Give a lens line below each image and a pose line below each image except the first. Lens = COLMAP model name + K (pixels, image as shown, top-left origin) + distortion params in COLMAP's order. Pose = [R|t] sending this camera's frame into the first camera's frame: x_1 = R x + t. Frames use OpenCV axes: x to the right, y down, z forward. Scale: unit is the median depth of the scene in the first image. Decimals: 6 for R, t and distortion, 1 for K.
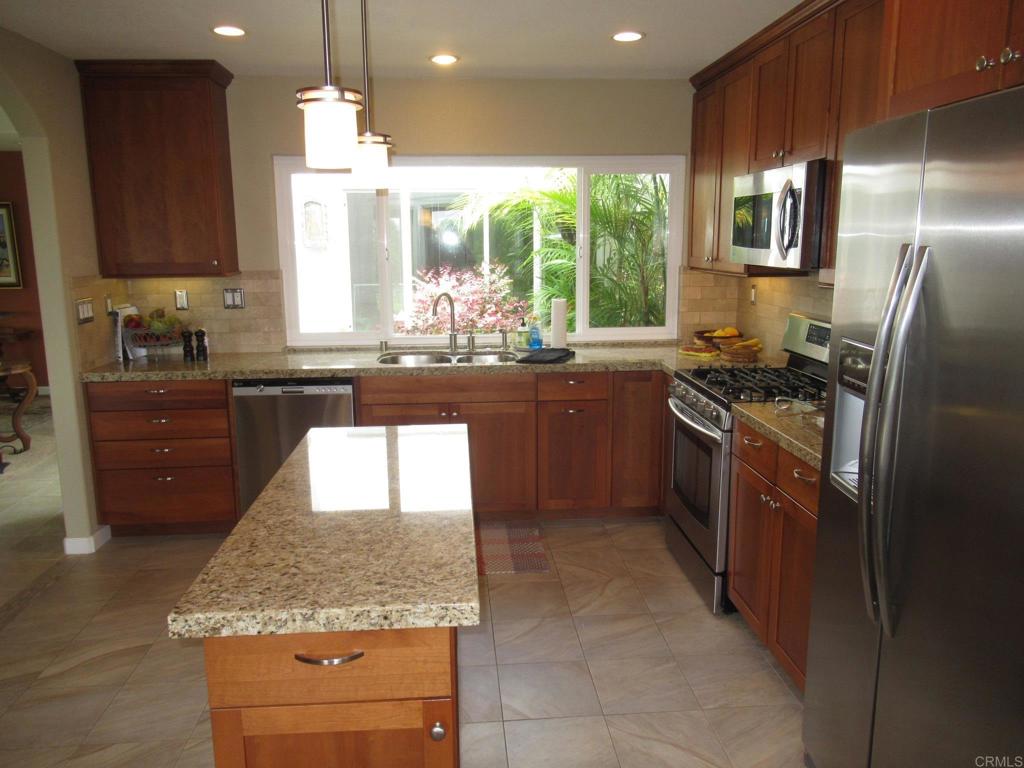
lens RADIAL K [[777.8, 0, 511.0], [0, 777.8, 386.3], [0, 0, 1]] dist [0.011346, 0.007337]
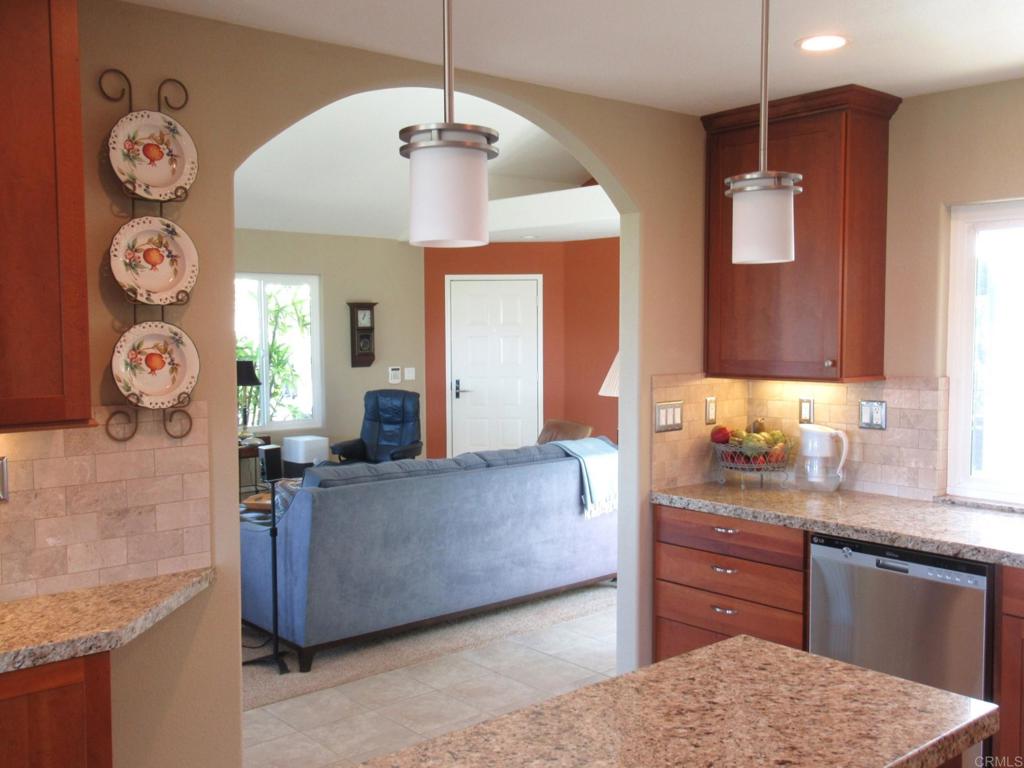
lens RADIAL K [[1034.2, 0, 512.4], [0, 1034.2, 381.9], [0, 0, 1]] dist [0.045144, 0.000000]
pose [[0.610103, 0.058613, -0.790151, 0.197826], [-0.154075, 0.986999, -0.045751, -0.056487], [0.777197, 0.149656, 0.611202, 0.210214]]
